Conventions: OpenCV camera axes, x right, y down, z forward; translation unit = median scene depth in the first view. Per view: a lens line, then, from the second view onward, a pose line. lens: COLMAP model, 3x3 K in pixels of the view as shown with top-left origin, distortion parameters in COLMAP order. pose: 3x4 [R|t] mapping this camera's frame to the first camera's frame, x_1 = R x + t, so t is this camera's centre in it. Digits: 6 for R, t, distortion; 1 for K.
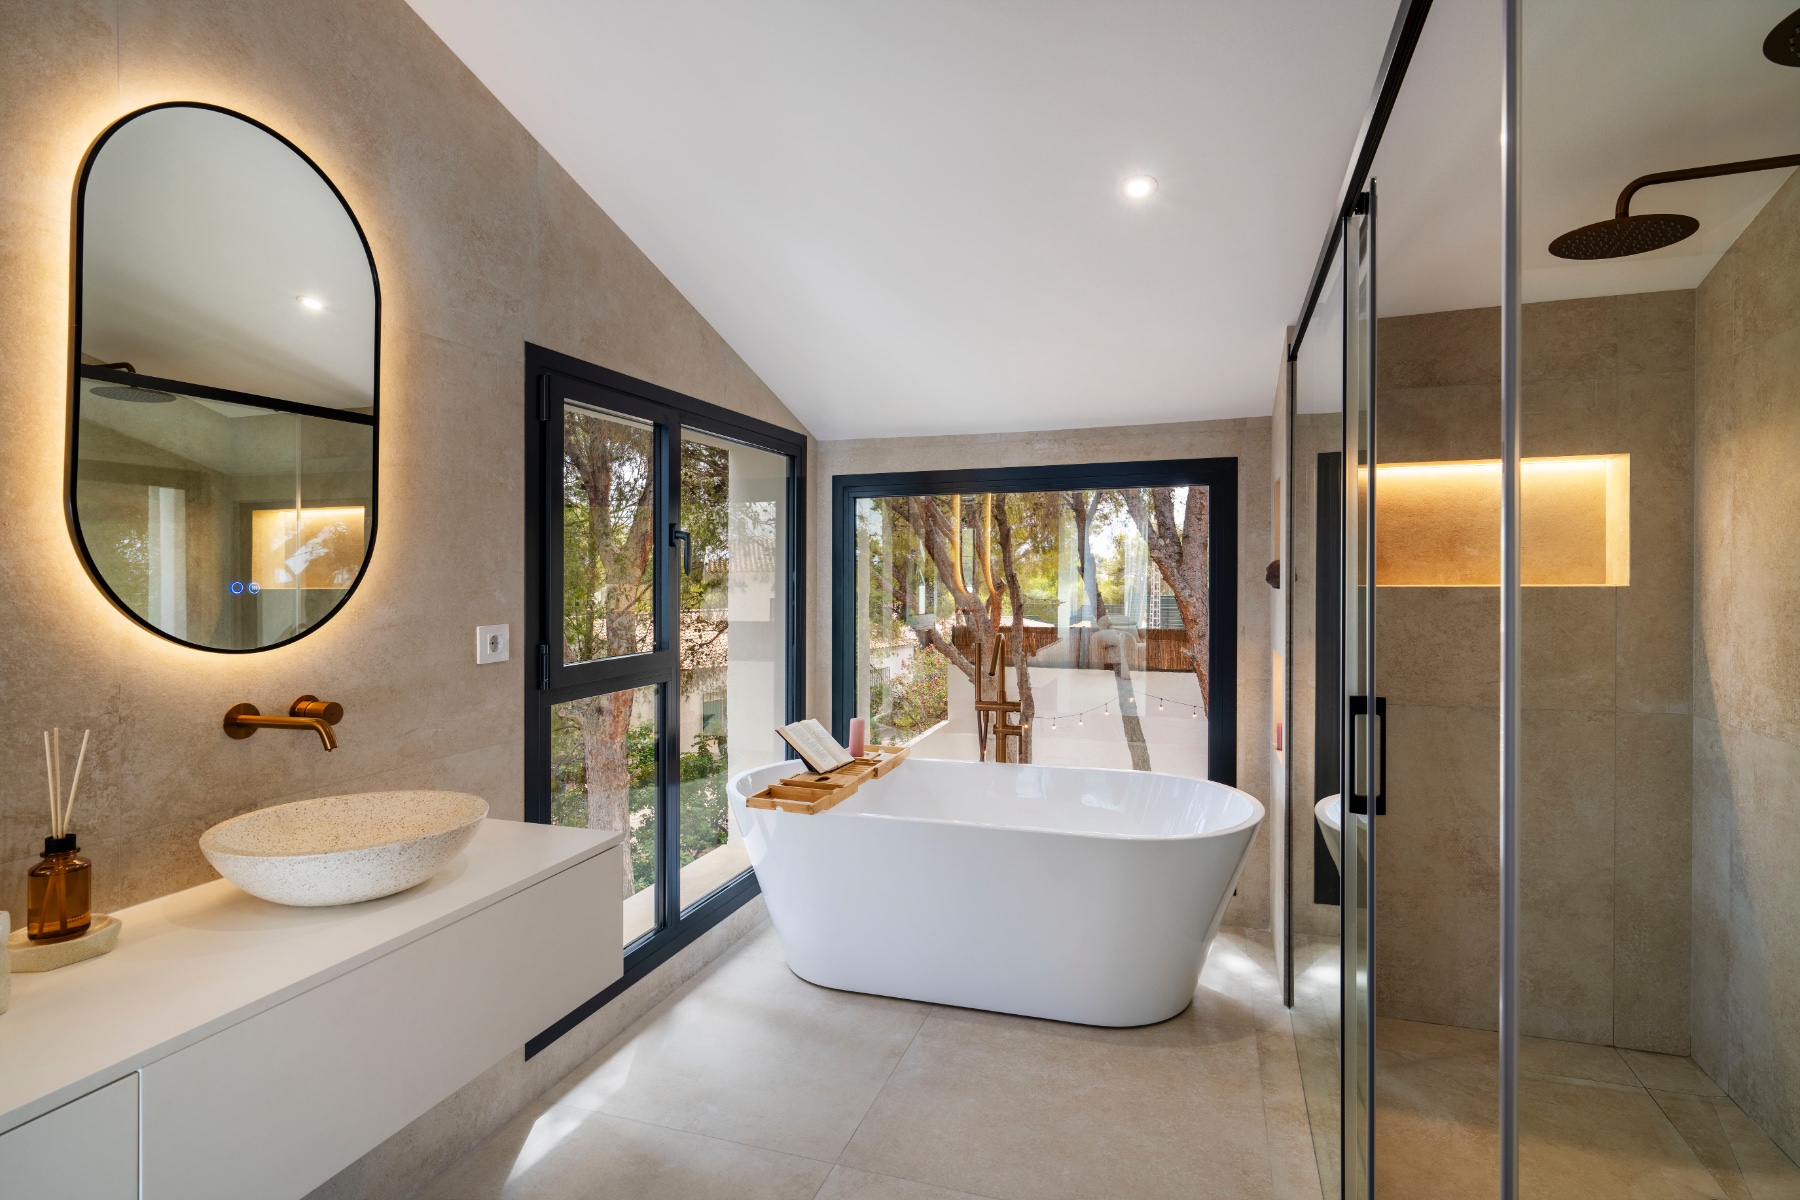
lens RADIAL K [[899.6, 0, 912.5], [0, 899.6, 604.0], [0, 0, 1]] dist [0.001475, -0.000170]
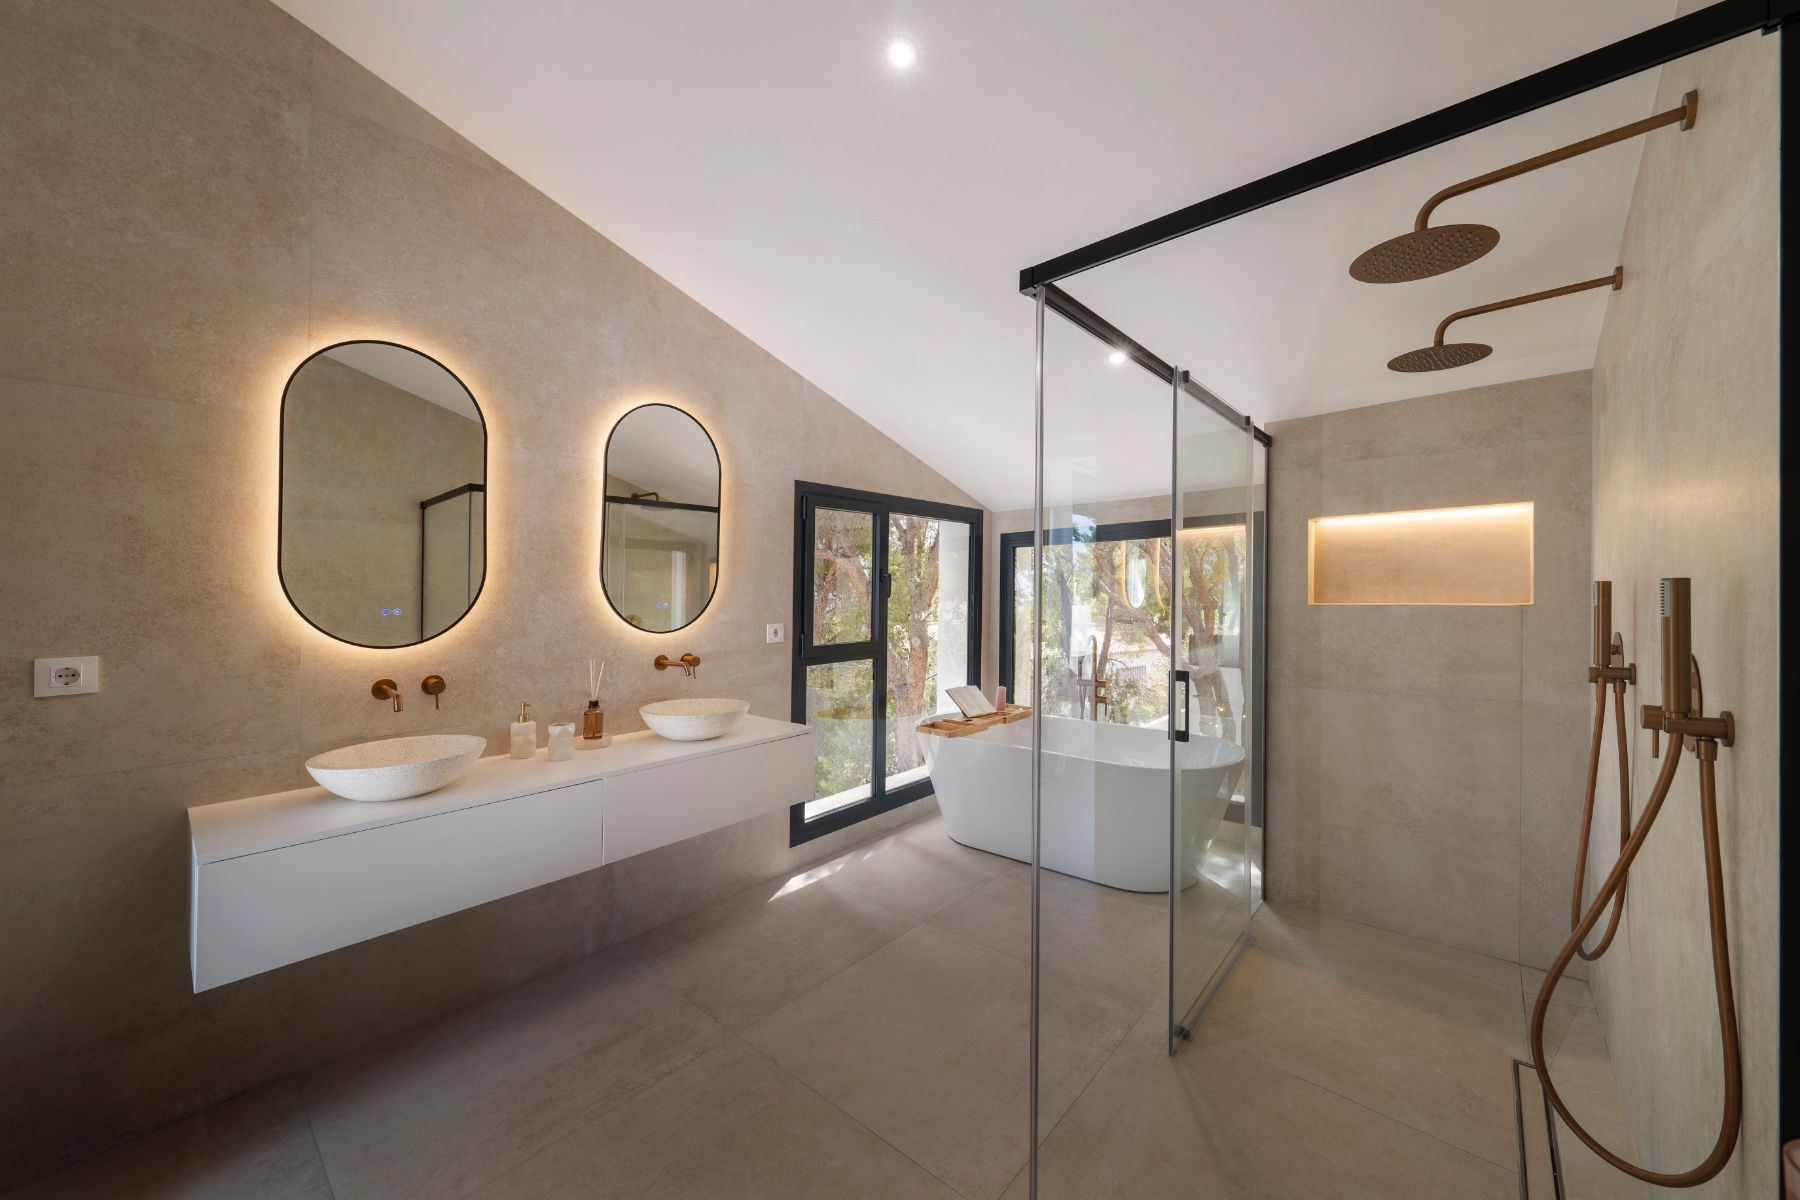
lens RADIAL K [[659.8, 0, 892.3], [0, 659.8, 597.7], [0, 0, 1]] dist [0.001706, 0.000015]
pose [[0.918312, -0.003742, -0.395840, 0.331416], [-0.007196, 0.999632, -0.026143, 0.002142], [0.395792, 0.026856, 0.917947, -0.229682]]
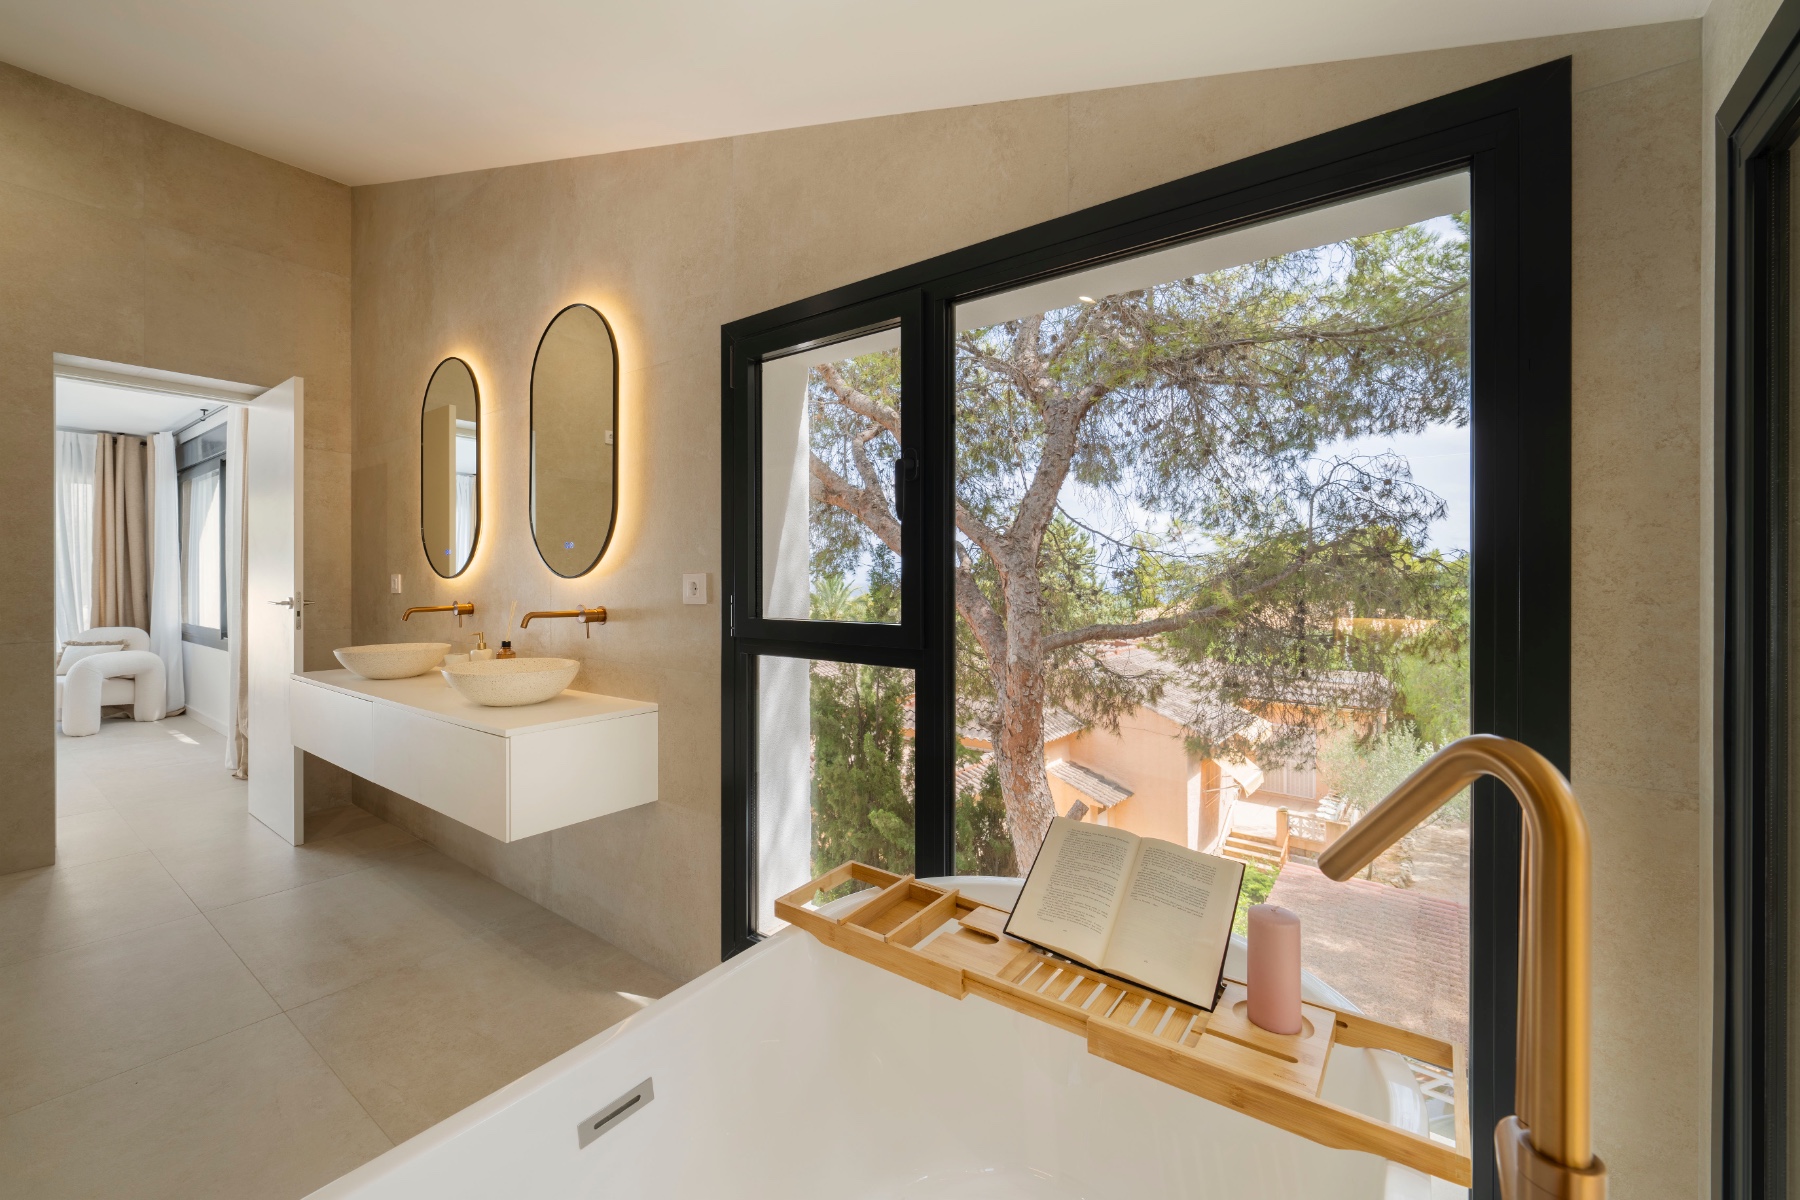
lens RADIAL K [[720.8, 0, 886.8], [0, 720.8, 561.8], [0, 0, 1]] dist [0.001167, 0.000027]
pose [[-0.328060, 0.003934, -0.944649, 0.356456], [-0.018576, 0.999771, 0.010614, -0.006647], [0.944474, 0.021029, -0.327912, 1.477759]]
